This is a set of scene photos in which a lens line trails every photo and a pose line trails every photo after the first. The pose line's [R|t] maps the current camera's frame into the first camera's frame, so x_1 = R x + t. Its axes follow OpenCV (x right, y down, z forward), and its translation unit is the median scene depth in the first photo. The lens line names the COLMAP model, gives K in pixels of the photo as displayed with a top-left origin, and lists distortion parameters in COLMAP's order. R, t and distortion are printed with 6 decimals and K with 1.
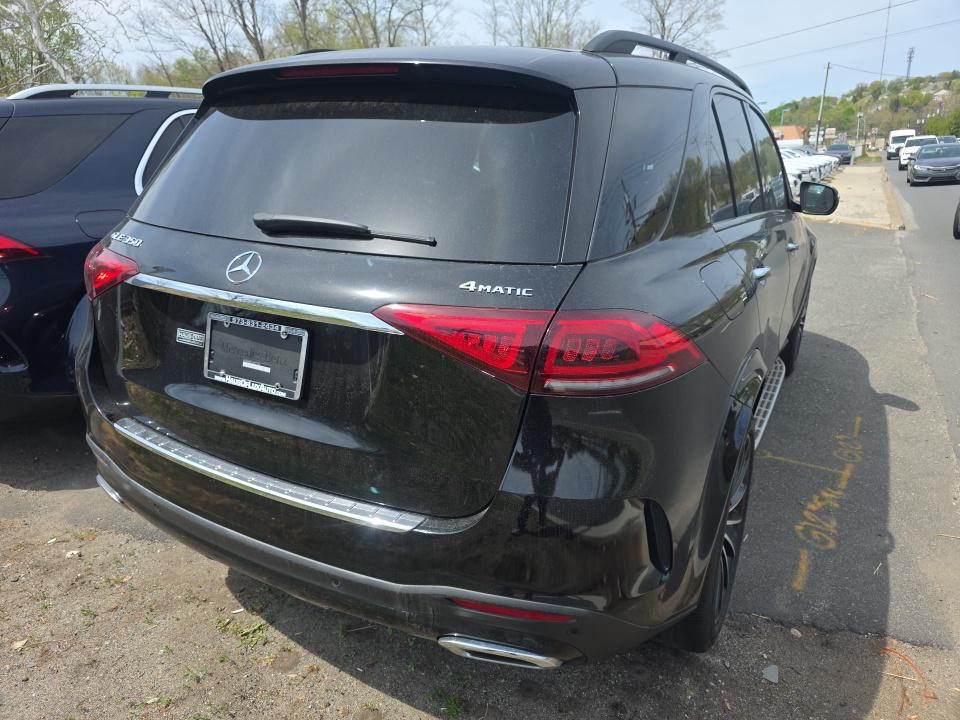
lens RADIAL K [[687.2, 0, 475.3], [0, 687.2, 362.6], [0, 0, 1]] dist [0.067024, -0.073581]
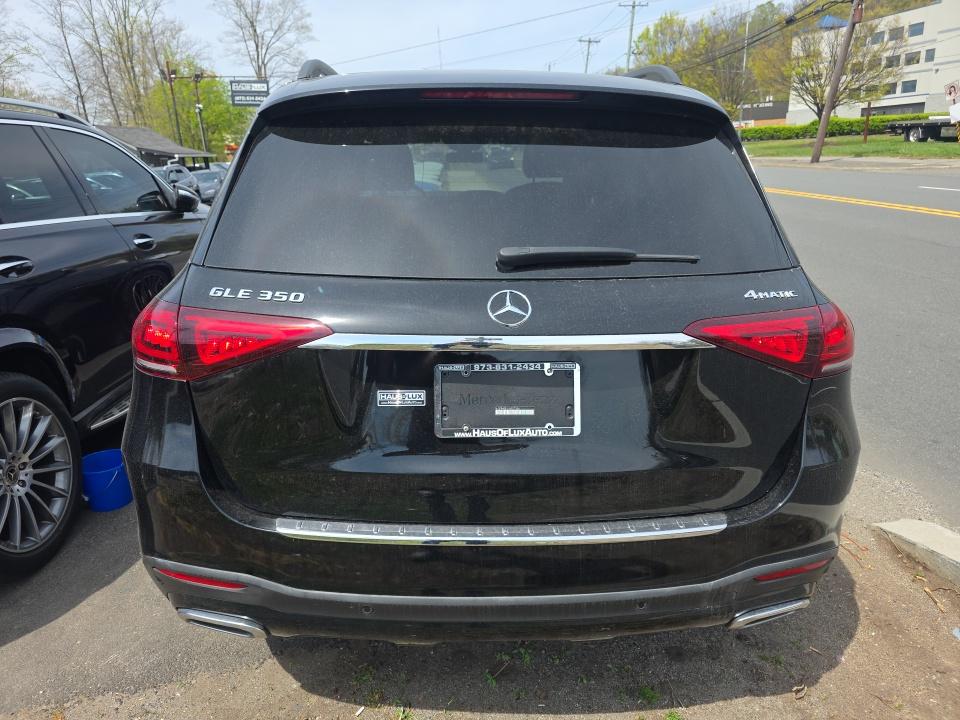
lens RADIAL K [[687.2, 0, 475.3], [0, 687.2, 362.6], [0, 0, 1]] dist [0.067024, -0.073581]
pose [[0.841219, -0.166785, 0.514328, -0.780116], [0.170957, 0.984481, 0.039633, -0.099239], [-0.512956, 0.054587, 0.856678, 0.219684]]
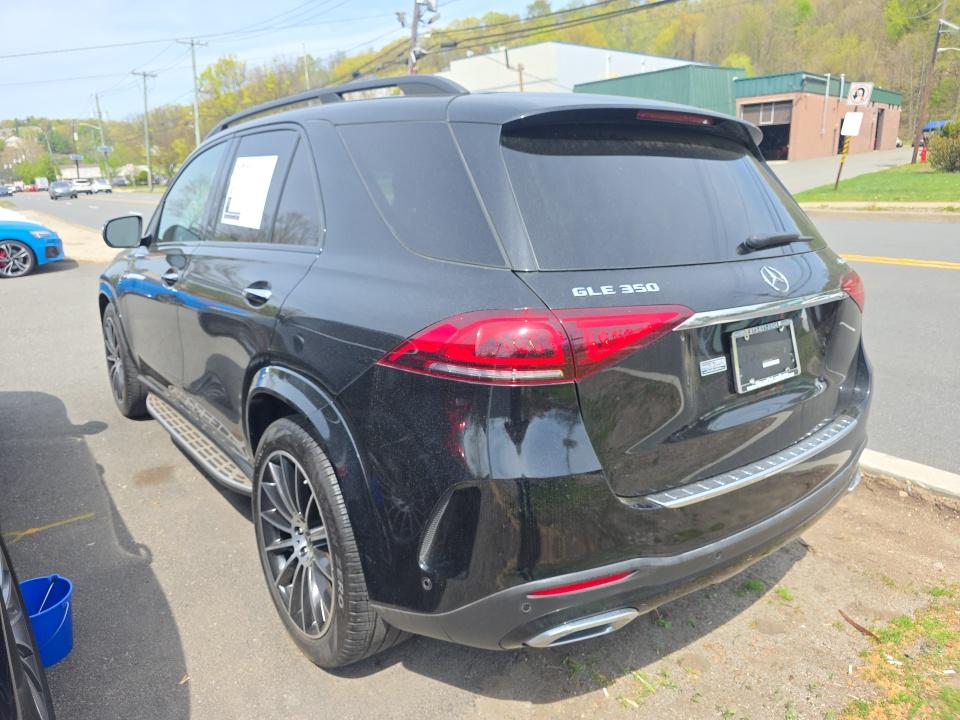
lens RADIAL K [[694.9, 0, 458.2], [0, 694.9, 345.6], [0, 0, 1]] dist [0.008802, 0.001288]
pose [[0.357009, -0.217494, 0.908428, -1.482435], [0.291060, 0.950001, 0.113062, -0.291847], [-0.887597, 0.224043, 0.402463, 0.935493]]
